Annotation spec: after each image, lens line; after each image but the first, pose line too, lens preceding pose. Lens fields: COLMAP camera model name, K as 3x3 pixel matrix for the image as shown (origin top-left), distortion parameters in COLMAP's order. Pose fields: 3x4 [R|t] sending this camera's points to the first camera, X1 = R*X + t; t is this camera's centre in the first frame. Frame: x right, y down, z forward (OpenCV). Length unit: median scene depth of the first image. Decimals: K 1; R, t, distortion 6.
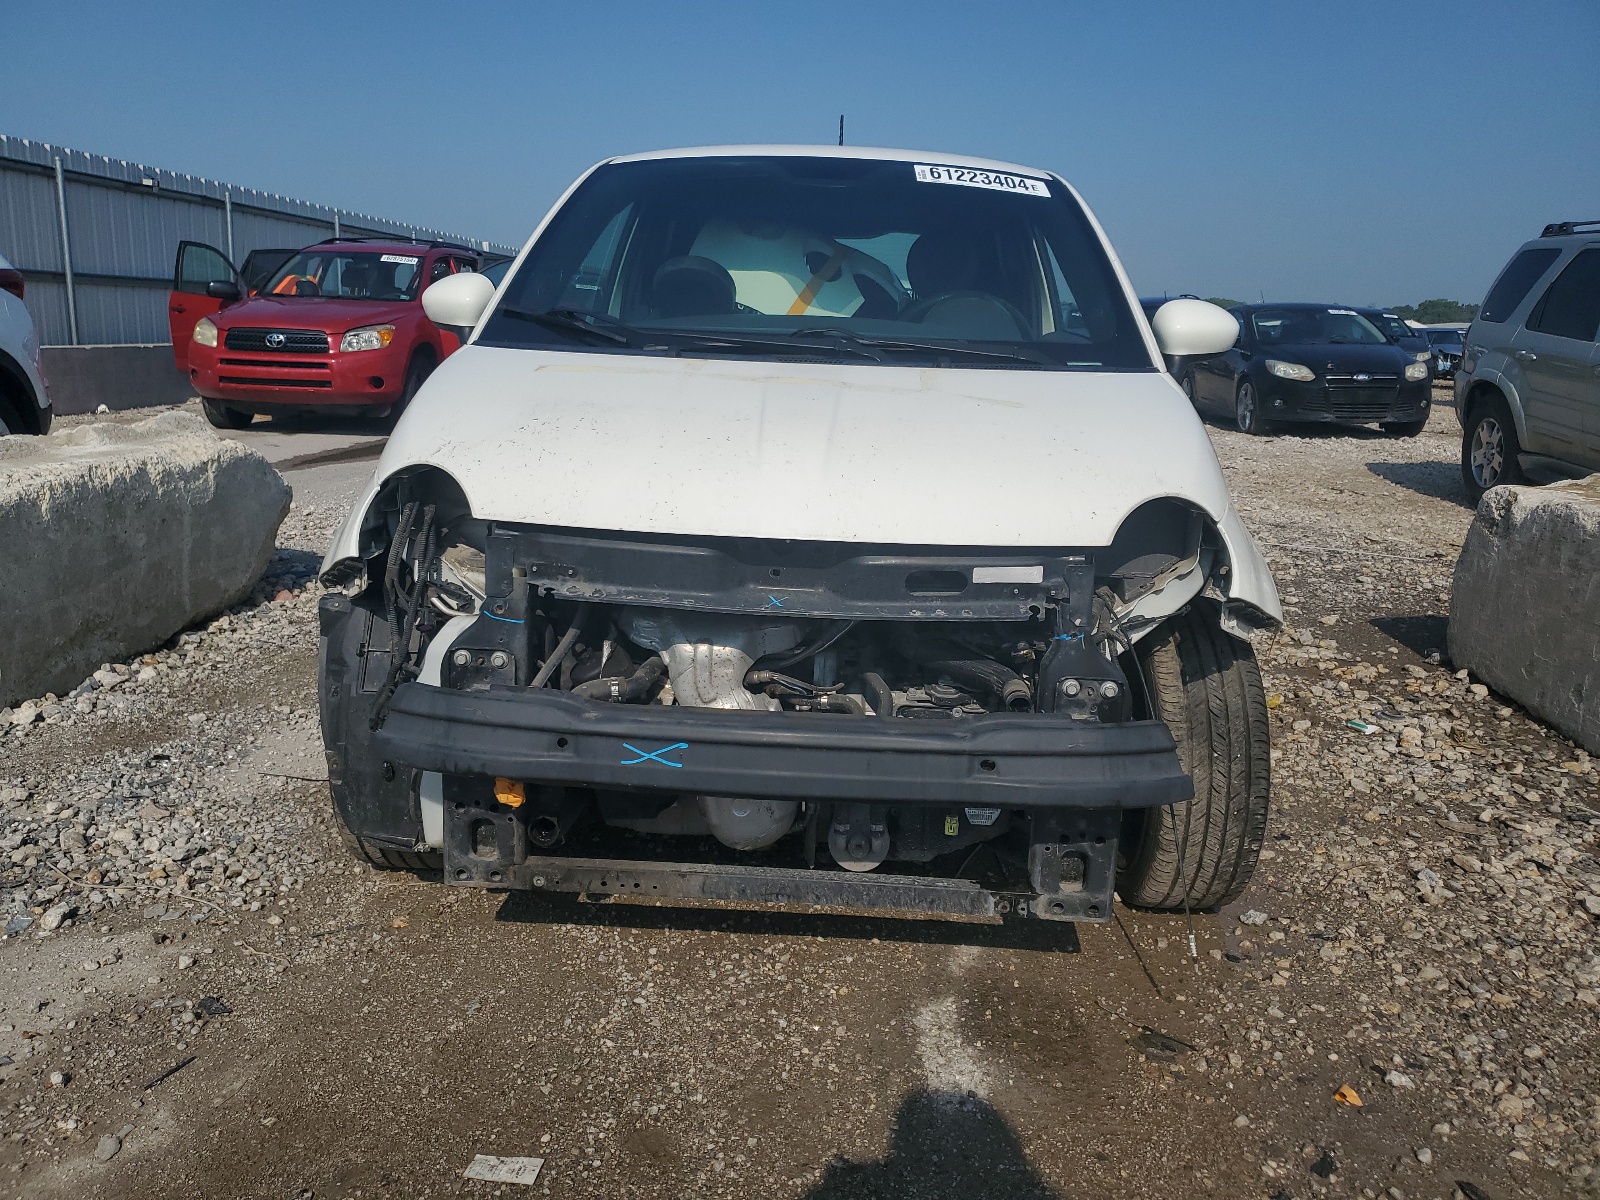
lens RADIAL K [[1171.4, 0, 800.0], [0, 1171.4, 600.0], [0, 0, 1]] dist [0.032057, -0.000821]
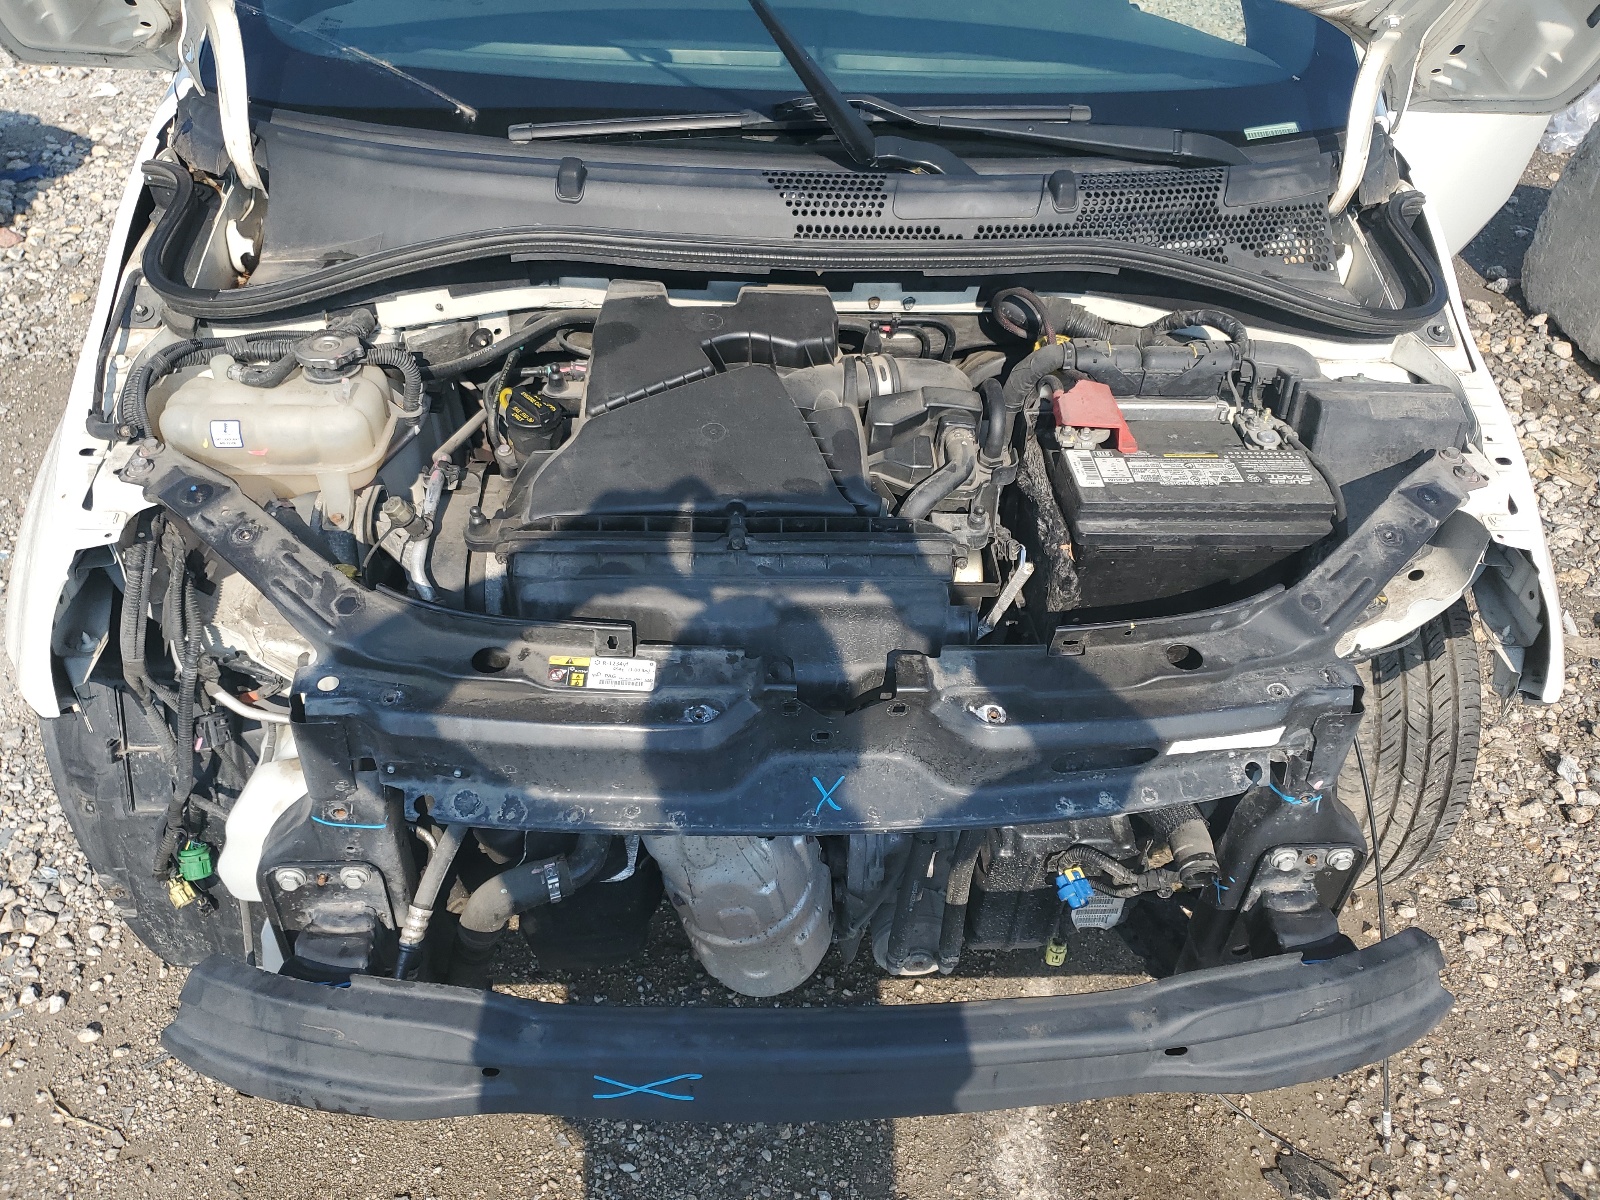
lens RADIAL K [[1234.8, 0, 800.0], [0, 1234.8, 600.0], [0, 0, 1]] dist [0.000969, 0.002922]
pose [[0.994322, -0.066134, 0.083369, -0.065827], [0.023304, 0.899743, 0.435798, -0.303182], [-0.103832, -0.431381, 0.896175, 0.420759]]
